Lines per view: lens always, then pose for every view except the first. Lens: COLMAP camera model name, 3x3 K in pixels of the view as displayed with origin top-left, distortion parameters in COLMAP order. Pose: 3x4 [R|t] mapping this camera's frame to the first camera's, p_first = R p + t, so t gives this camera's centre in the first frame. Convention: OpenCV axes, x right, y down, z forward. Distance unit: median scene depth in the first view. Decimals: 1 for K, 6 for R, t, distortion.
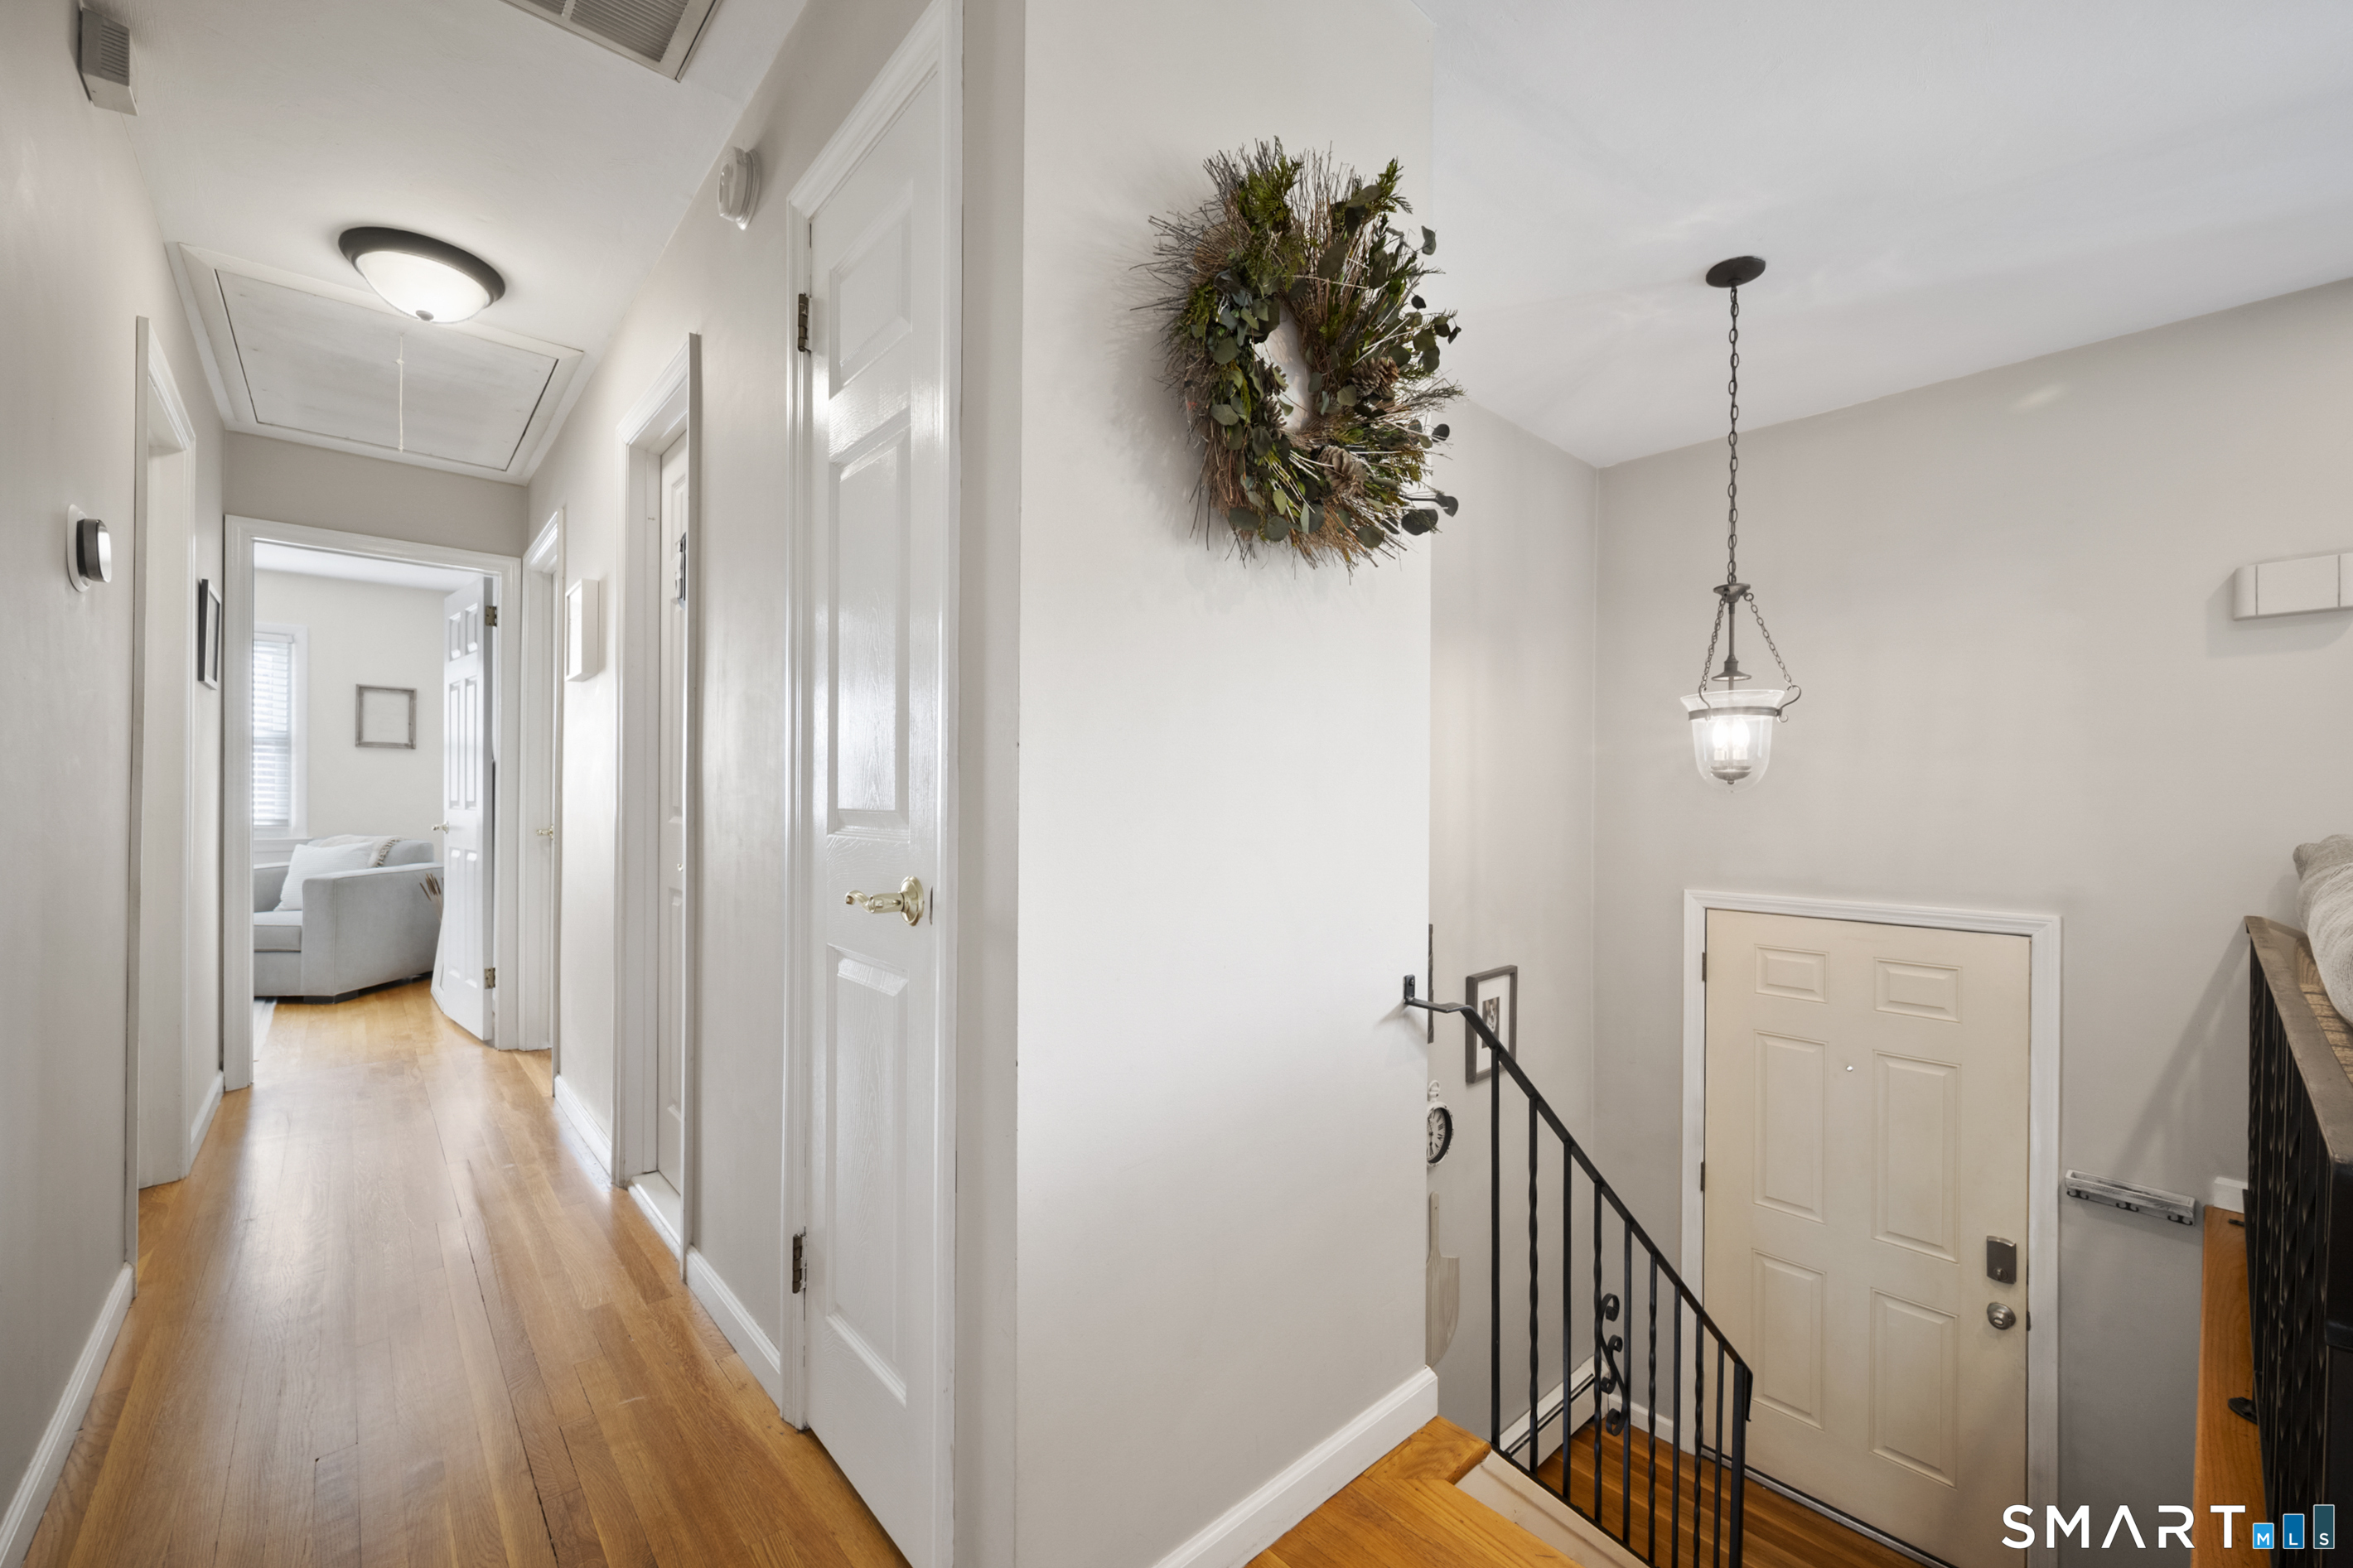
lens RADIAL K [[926.3, 0, 1184.4], [0, 926.3, 799.4], [0, 0, 1]] dist [0.000164, 0.000596]
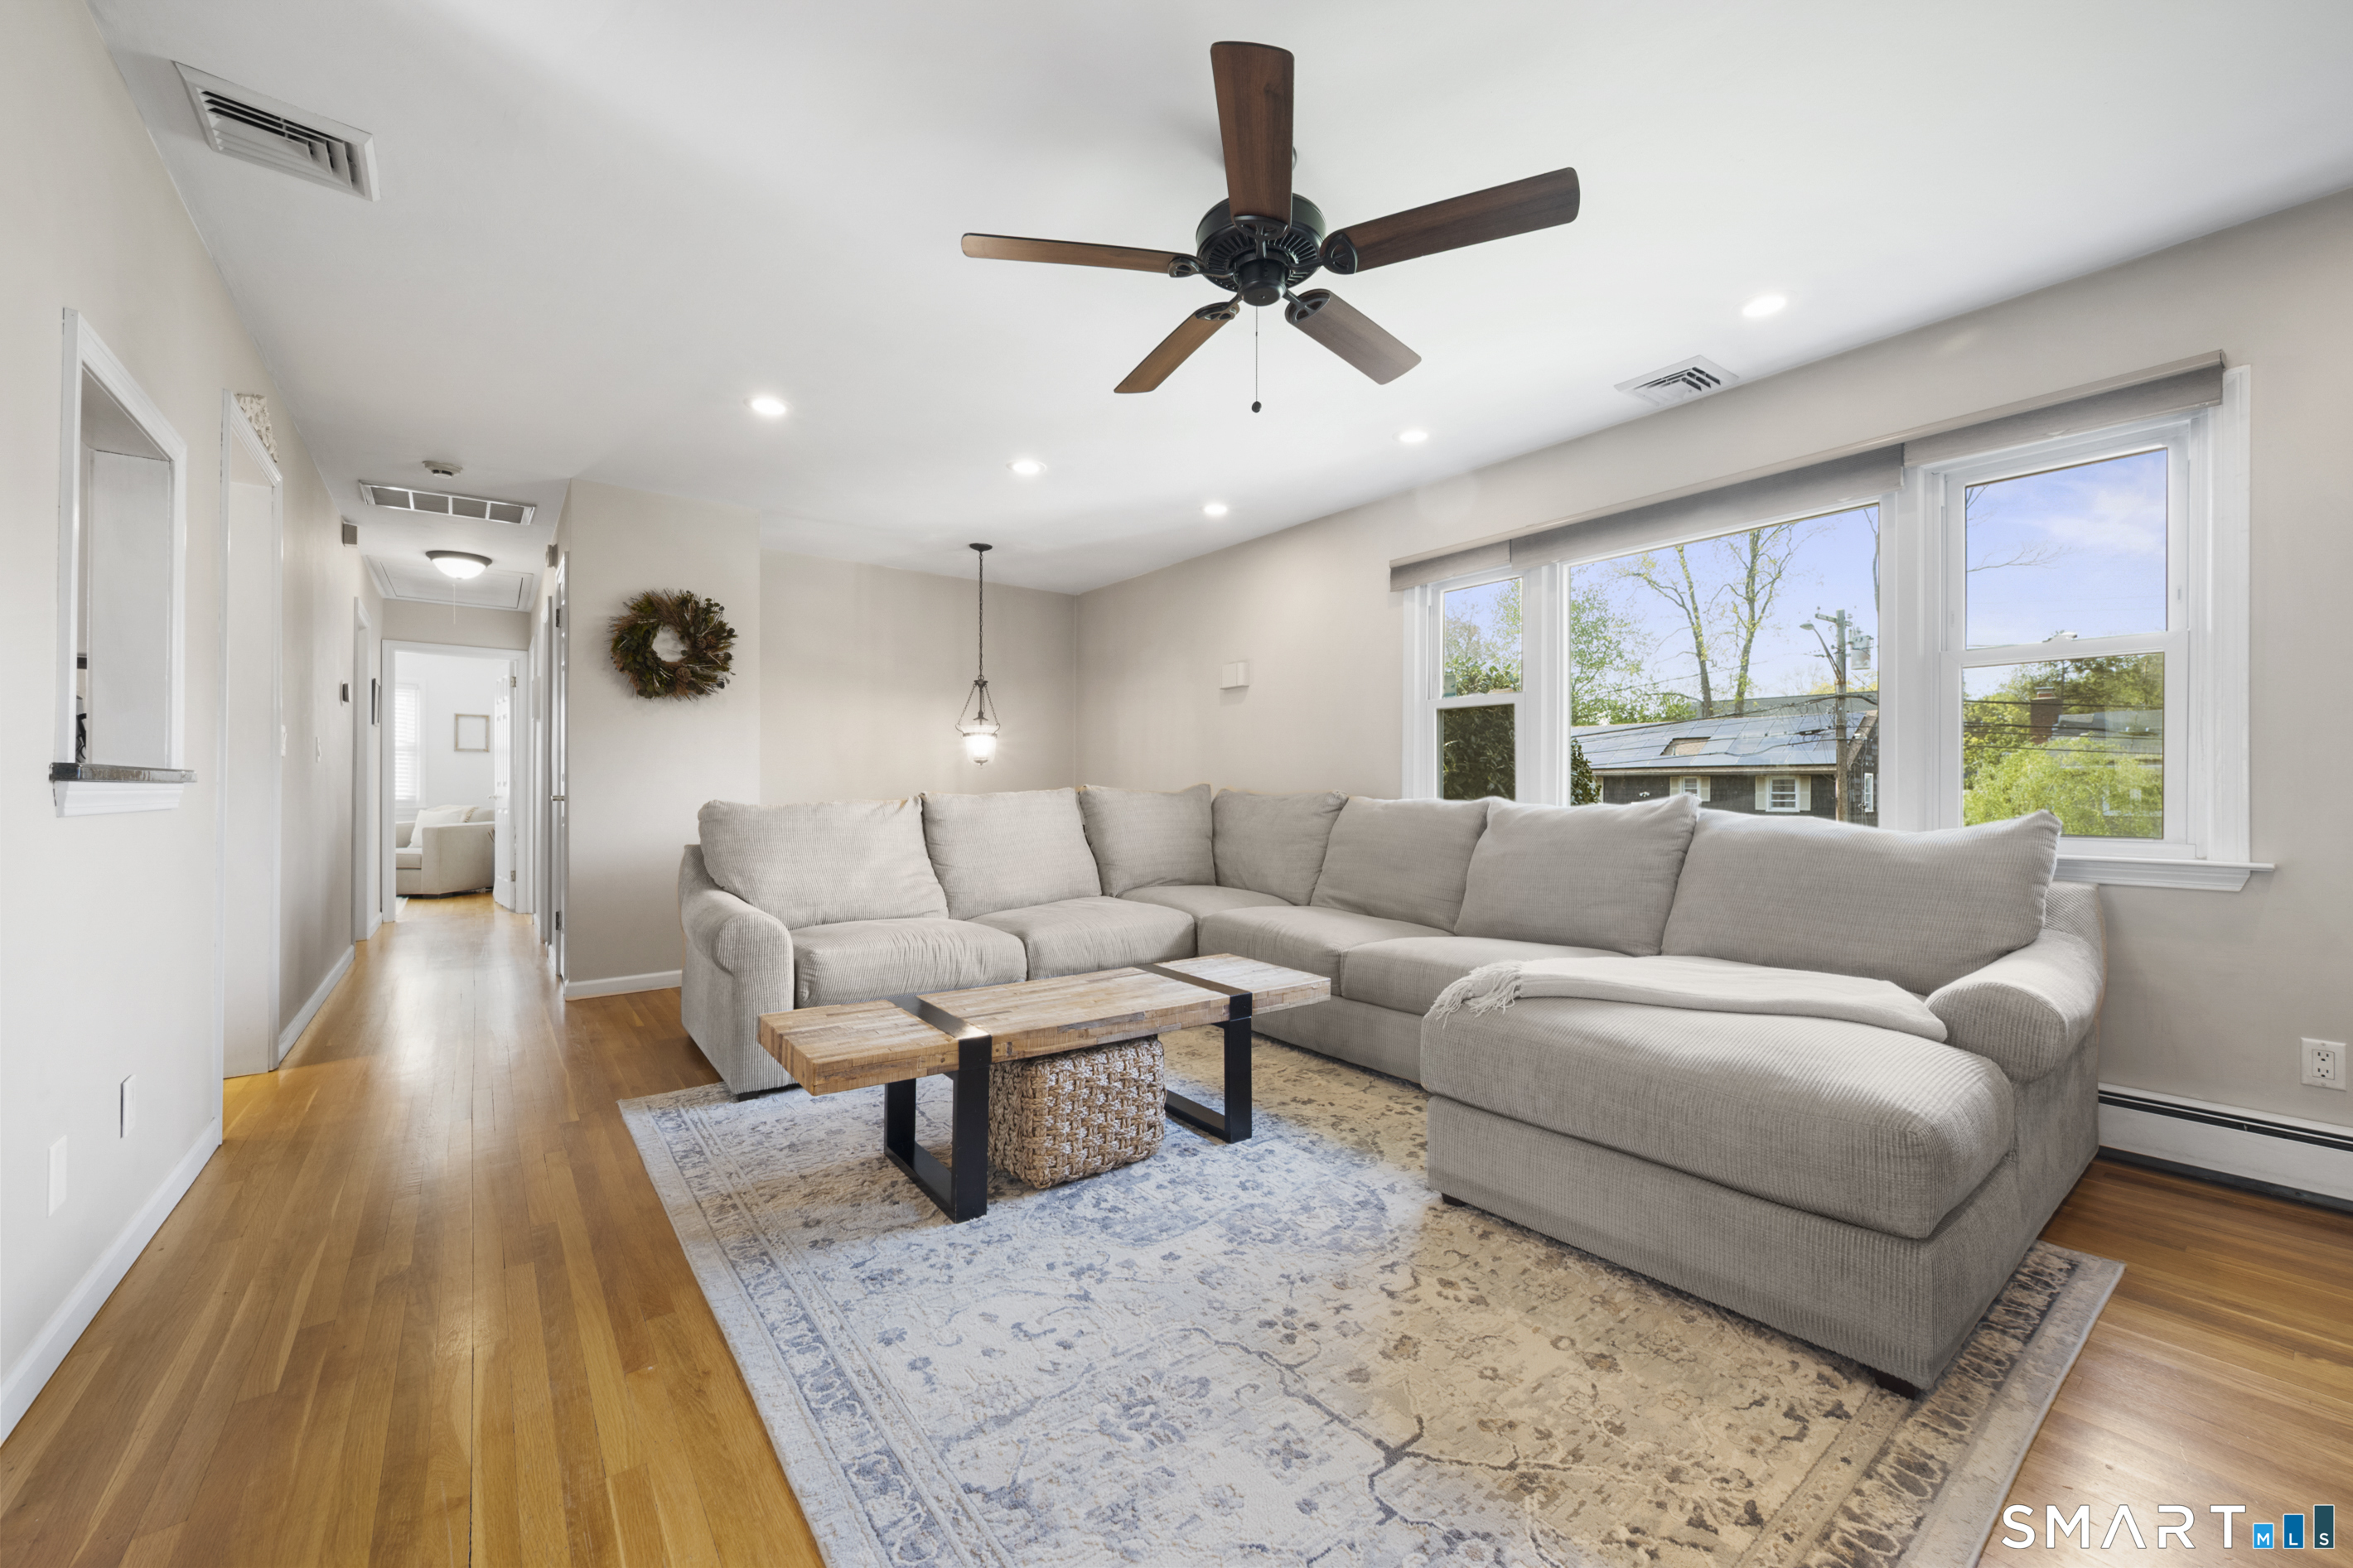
lens RADIAL K [[926.3, 0, 1184.4], [0, 926.3, 799.4], [0, 0, 1]] dist [0.000164, 0.000596]
pose [[0.996551, -0.000641, -0.082986, 0.629714], [0.000947, 0.999993, 0.003644, 0.027456], [0.082983, -0.003710, 0.996544, -0.625152]]
